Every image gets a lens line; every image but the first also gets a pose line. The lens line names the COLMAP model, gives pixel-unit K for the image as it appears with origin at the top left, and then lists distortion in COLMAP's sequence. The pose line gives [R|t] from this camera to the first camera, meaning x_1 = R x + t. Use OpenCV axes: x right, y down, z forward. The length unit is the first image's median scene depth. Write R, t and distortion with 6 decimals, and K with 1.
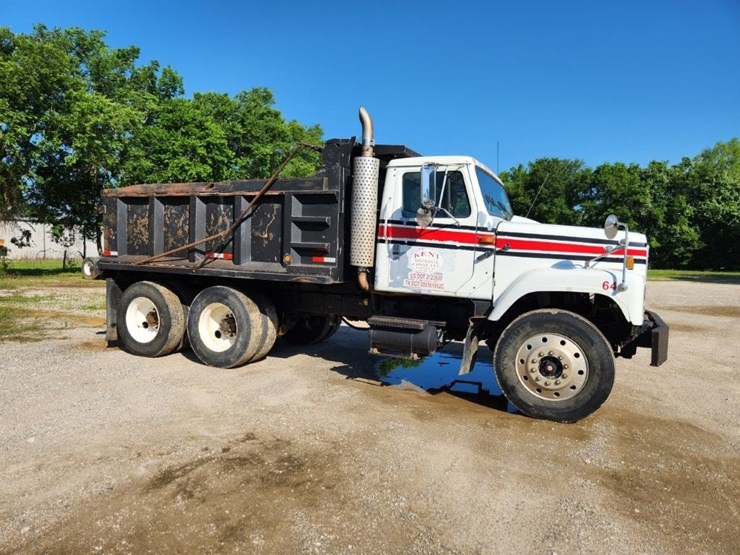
lens RADIAL K [[507.5, 0, 369.7], [0, 507.5, 284.5], [0, 0, 1]] dist [0.024872, -0.010940]
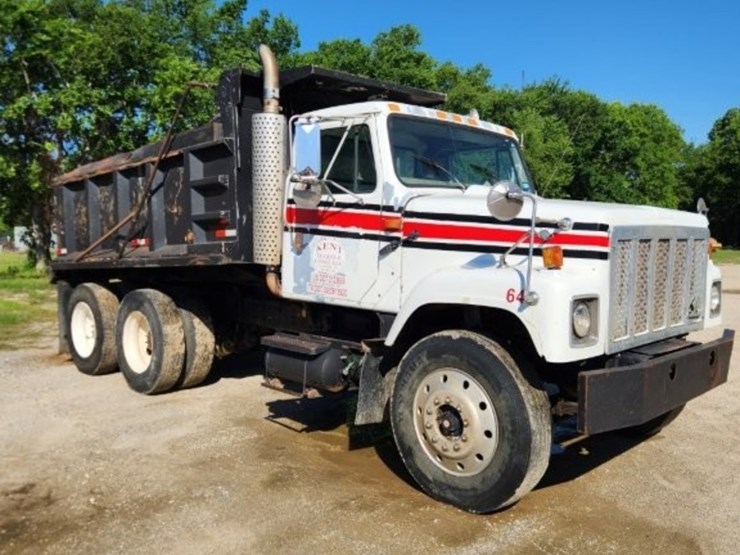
lens RADIAL K [[672.5, 0, 370.0], [0, 672.5, 271.2], [0, 0, 1]] dist [0.017089, 0.000000]
pose [[0.946678, -0.007899, -0.322085, 0.474730], [0.004252, 0.999919, -0.012024, -0.015021], [0.322154, 0.010013, 0.946634, 0.150754]]
